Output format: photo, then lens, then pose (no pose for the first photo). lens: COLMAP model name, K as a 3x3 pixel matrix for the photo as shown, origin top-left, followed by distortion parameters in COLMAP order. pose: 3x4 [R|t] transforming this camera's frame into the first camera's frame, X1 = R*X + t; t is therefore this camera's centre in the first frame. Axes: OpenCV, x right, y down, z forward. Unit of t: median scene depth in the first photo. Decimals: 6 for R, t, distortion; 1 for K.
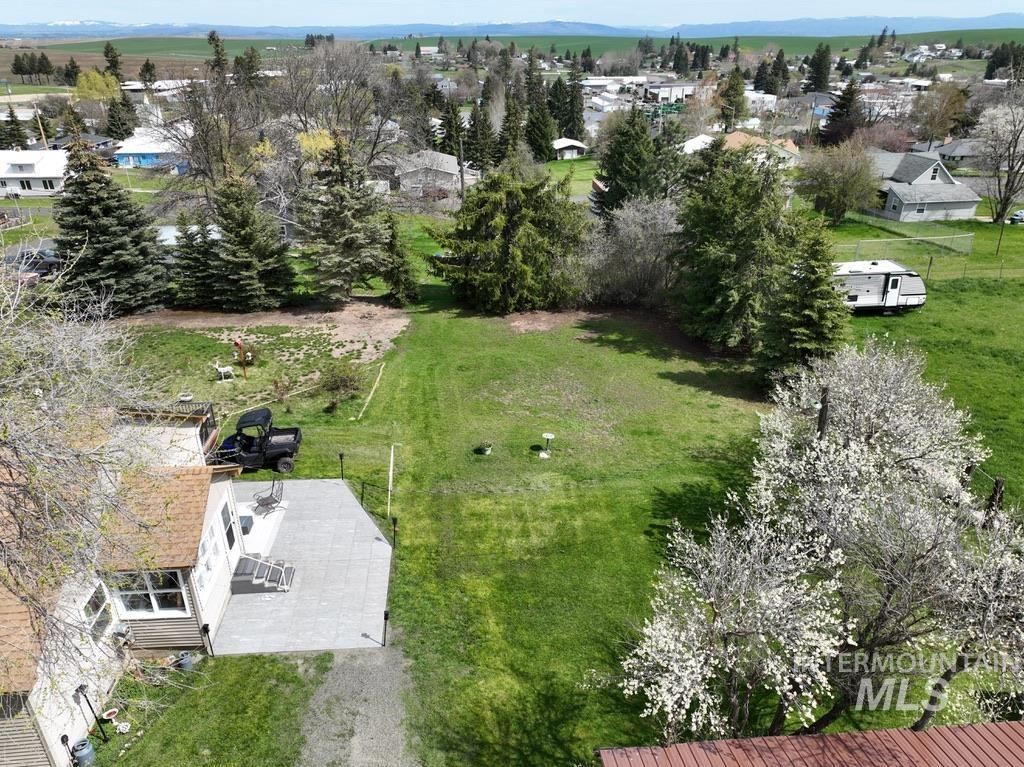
lens RADIAL K [[719.4, 0, 510.5], [0, 719.4, 384.6], [0, 0, 1]] dist [-0.001056, 0.019187]
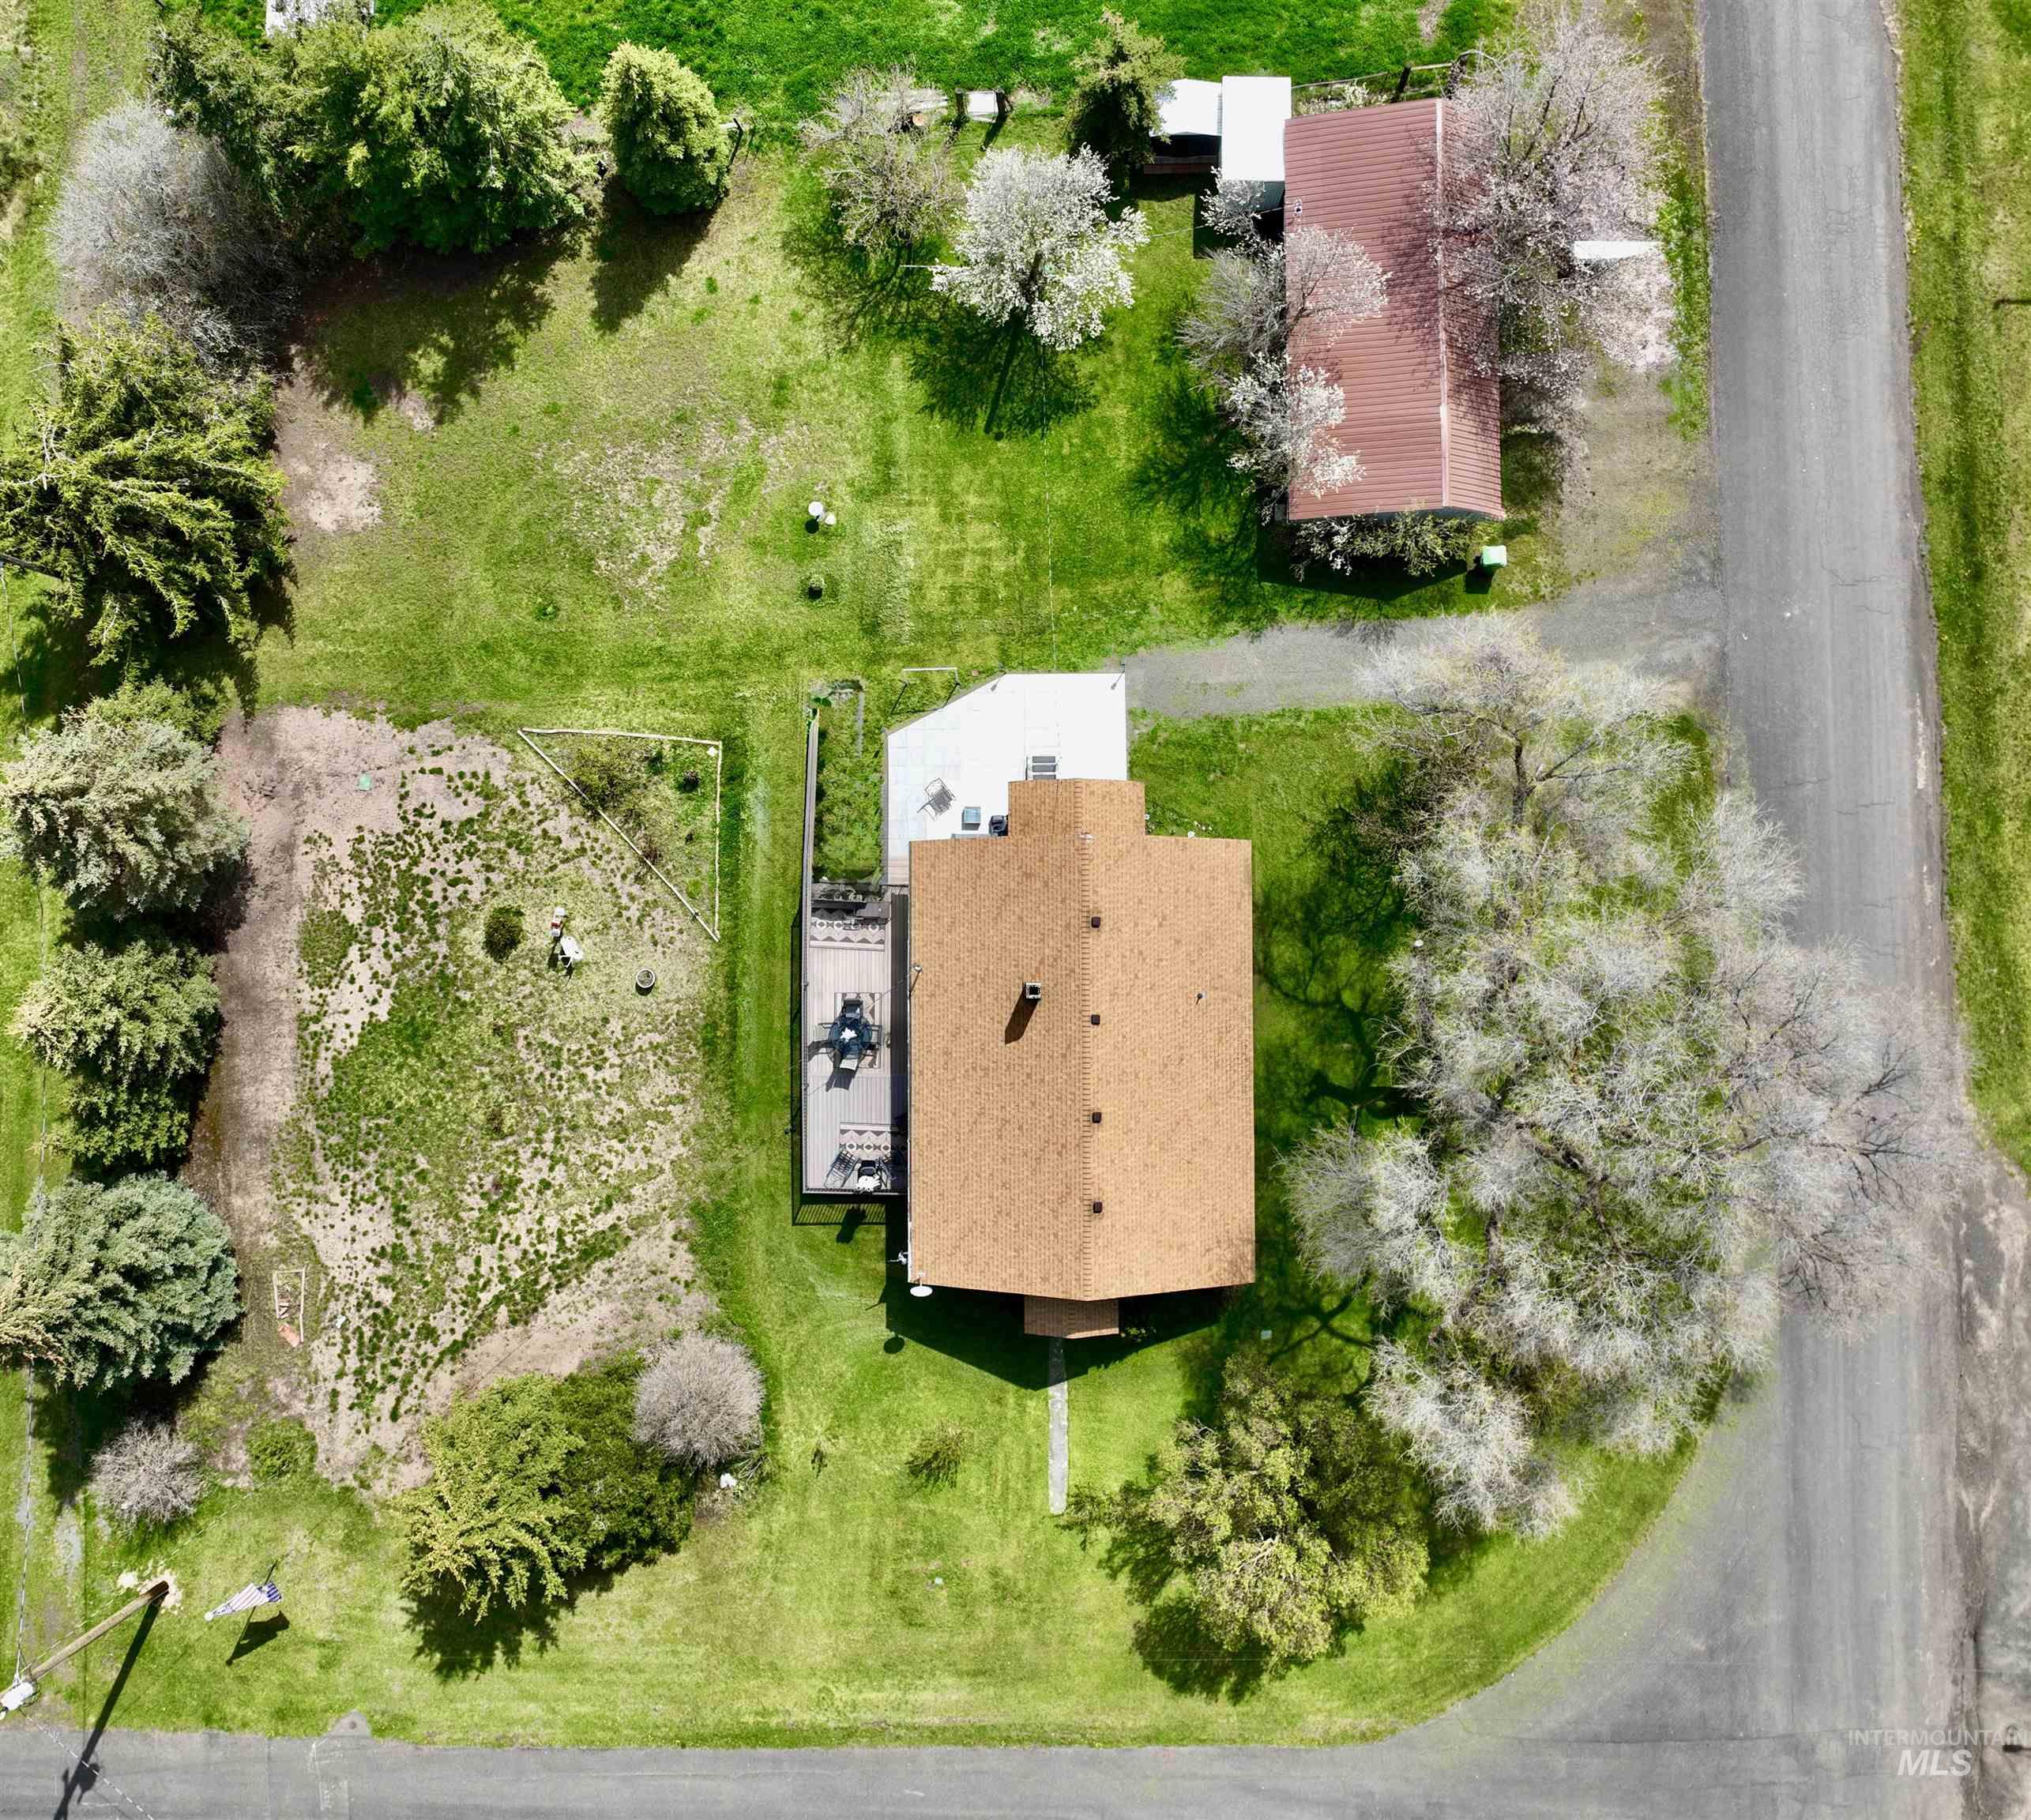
lens RADIAL K [[1741.3, 0, 994.1], [0, 1741.3, 889.0], [0, 0, 1]] dist [-0.004565, 0.027836]
pose [[0.071946, -0.996711, 0.037289, -0.292115], [0.440982, 0.065320, 0.895136, -1.051708], [-0.894628, -0.047958, 0.444231, -0.085761]]
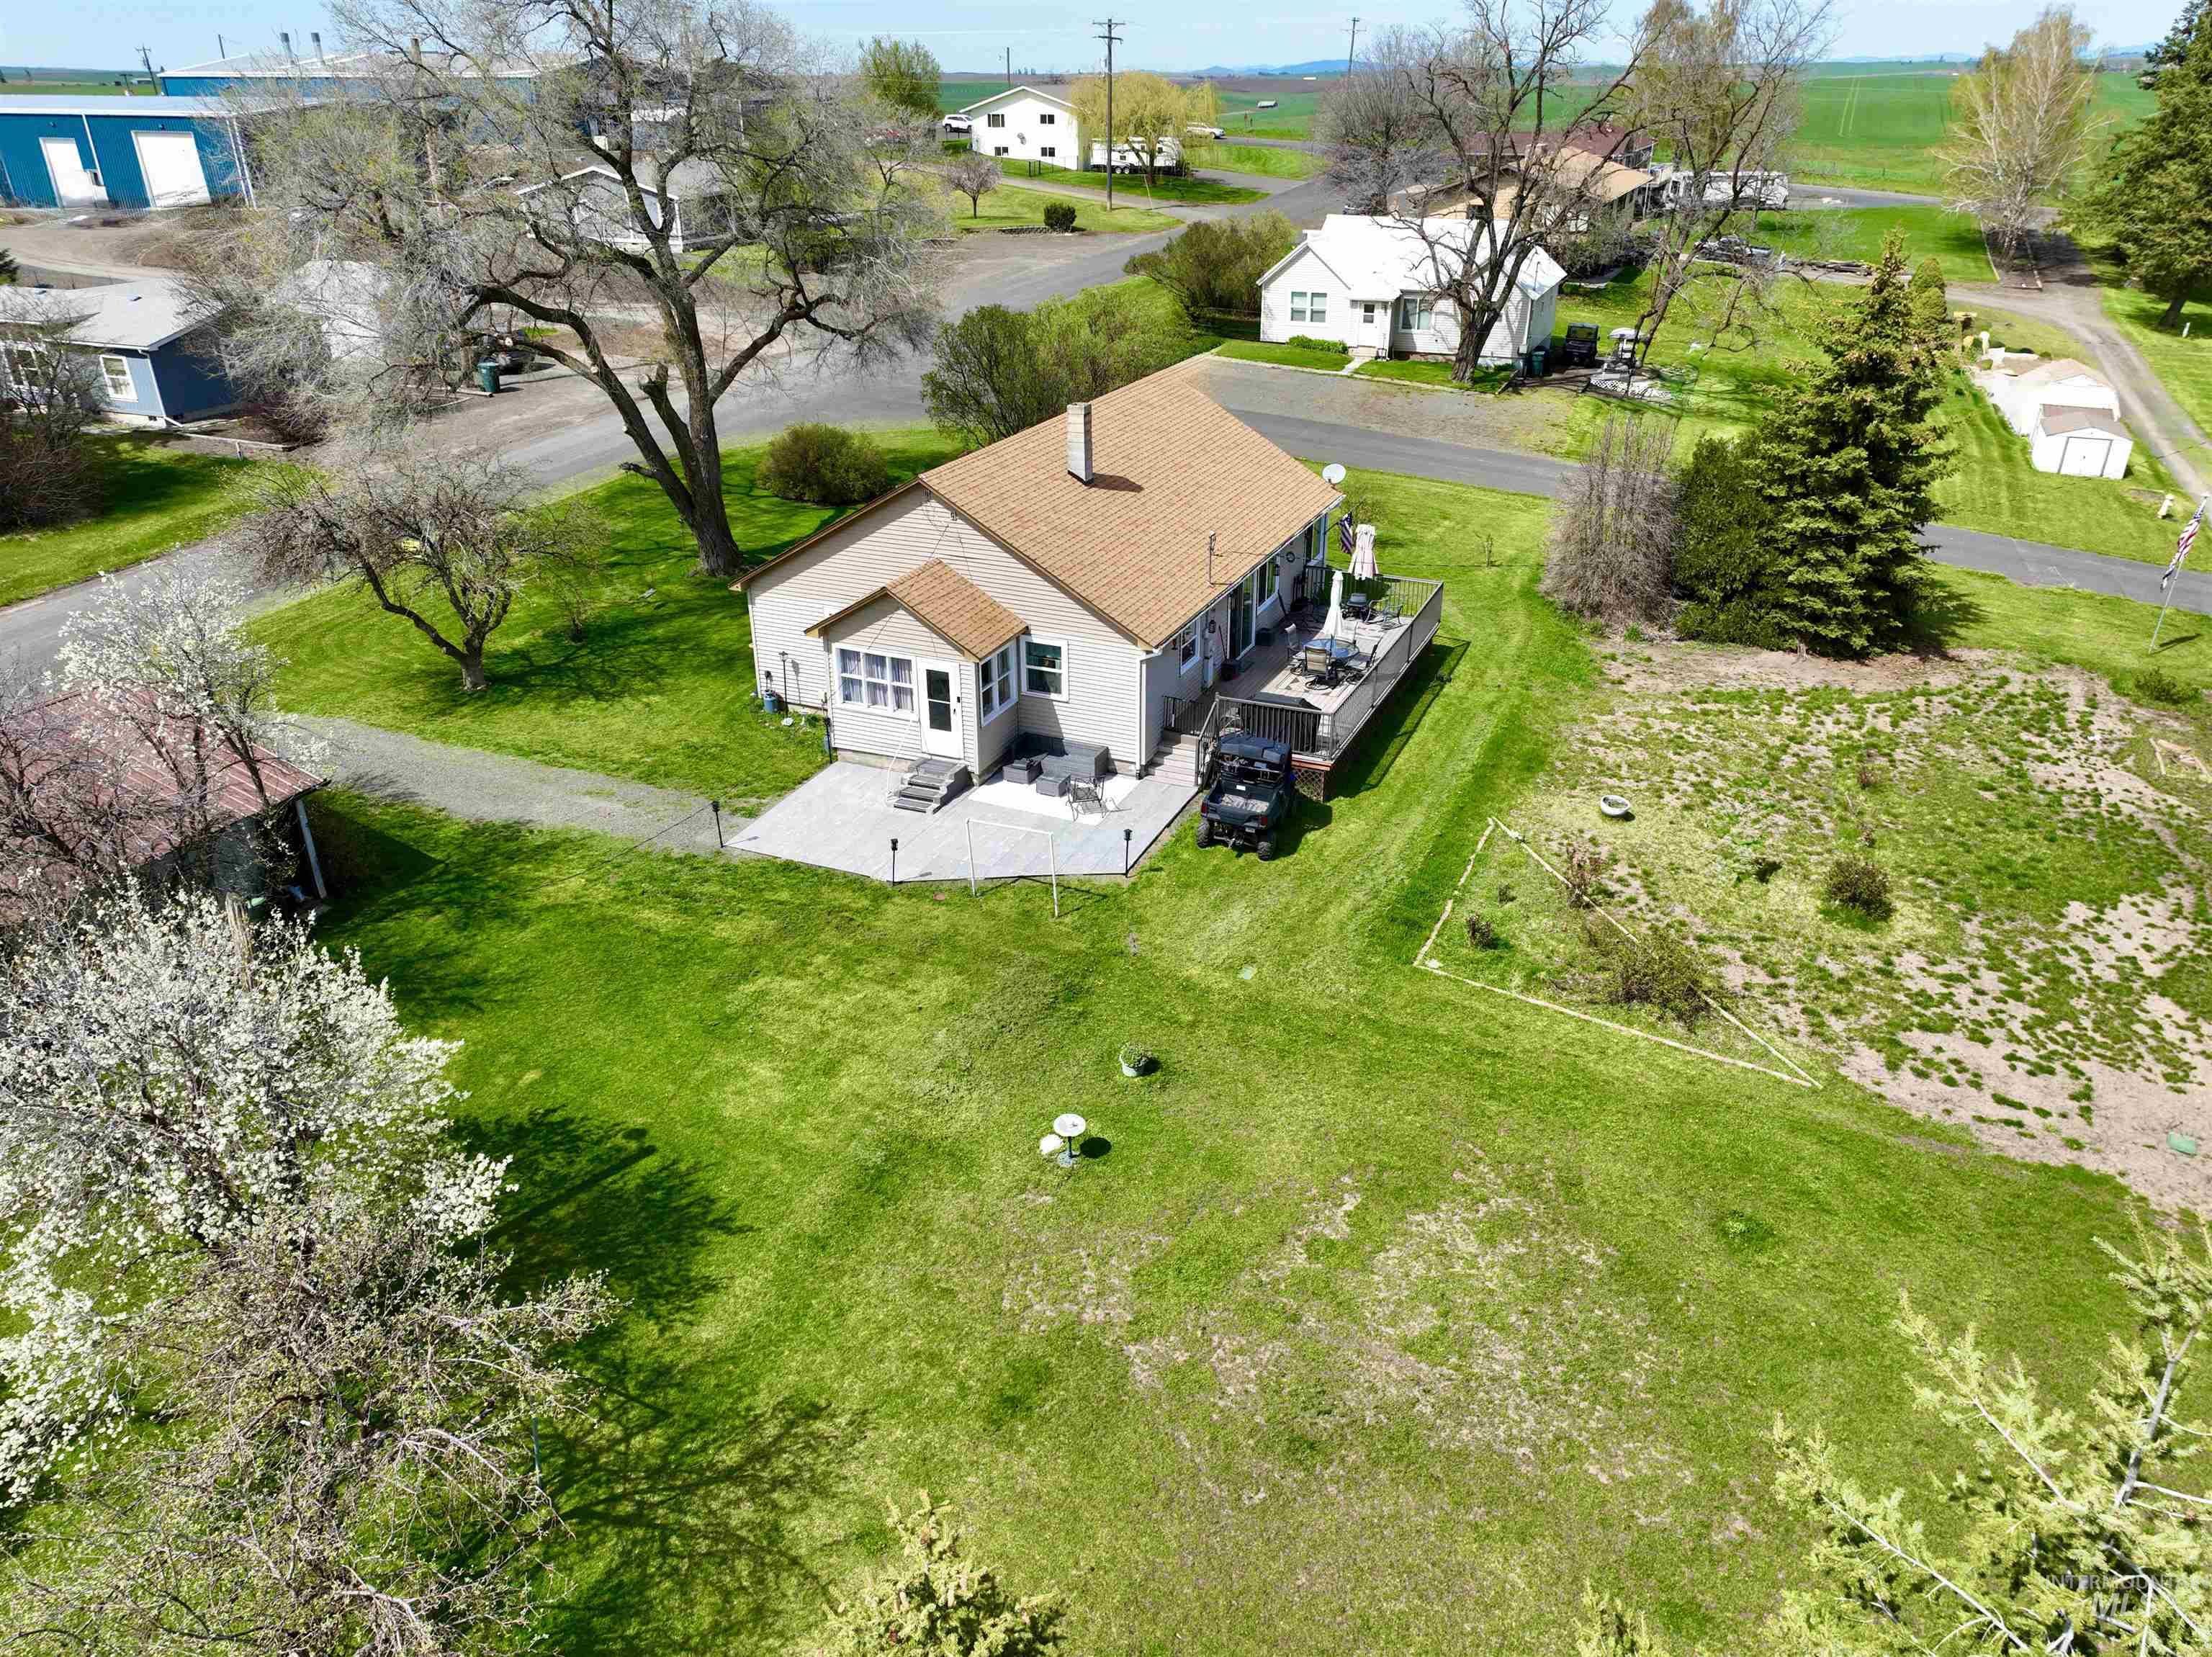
lens RADIAL K [[1554.1, 0, 1110.8], [0, 1554.1, 825.3], [0, 0, 1]] dist [-0.001056, 0.019187]
pose [[-0.471443, 0.393280, -0.789349, 0.394640], [-0.381502, 0.716028, 0.584603, -0.332838], [0.795109, 0.576745, -0.187529, 0.681313]]
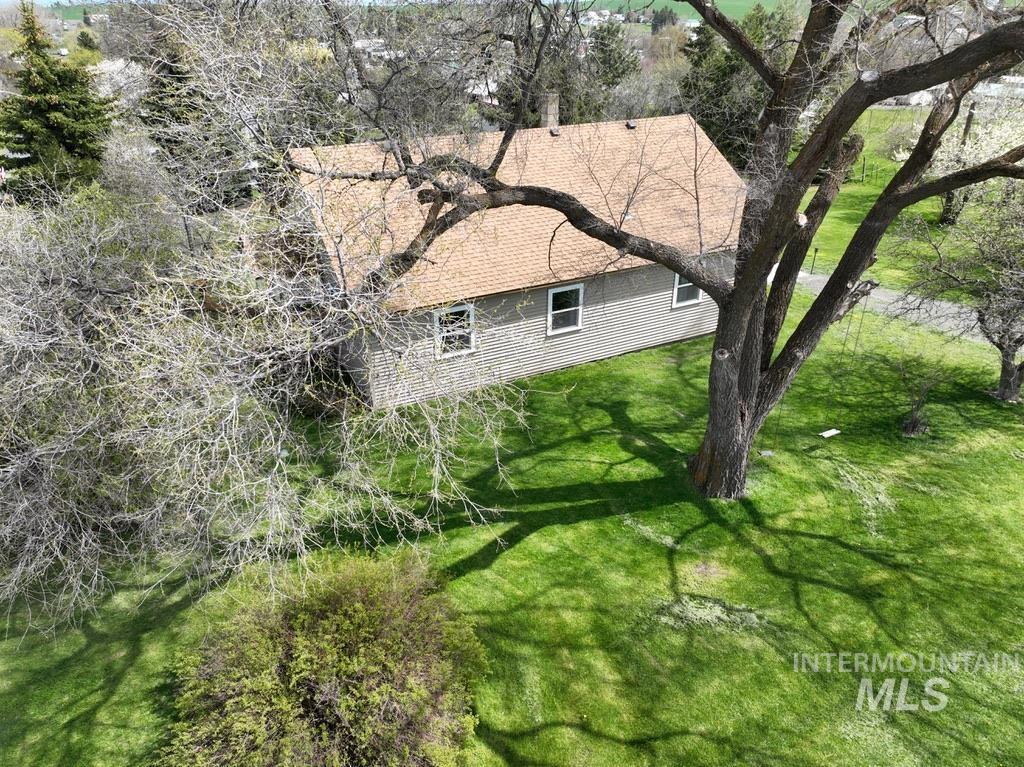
lens RADIAL K [[719.4, 0, 513.2], [0, 719.4, 382.7], [0, 0, 1]] dist [-0.001056, 0.019187]
pose [[0.926090, -0.178472, 0.332423, -0.561862], [0.170221, 0.983923, 0.054036, 0.164776], [-0.336723, 0.006543, 0.941581, -0.106050]]
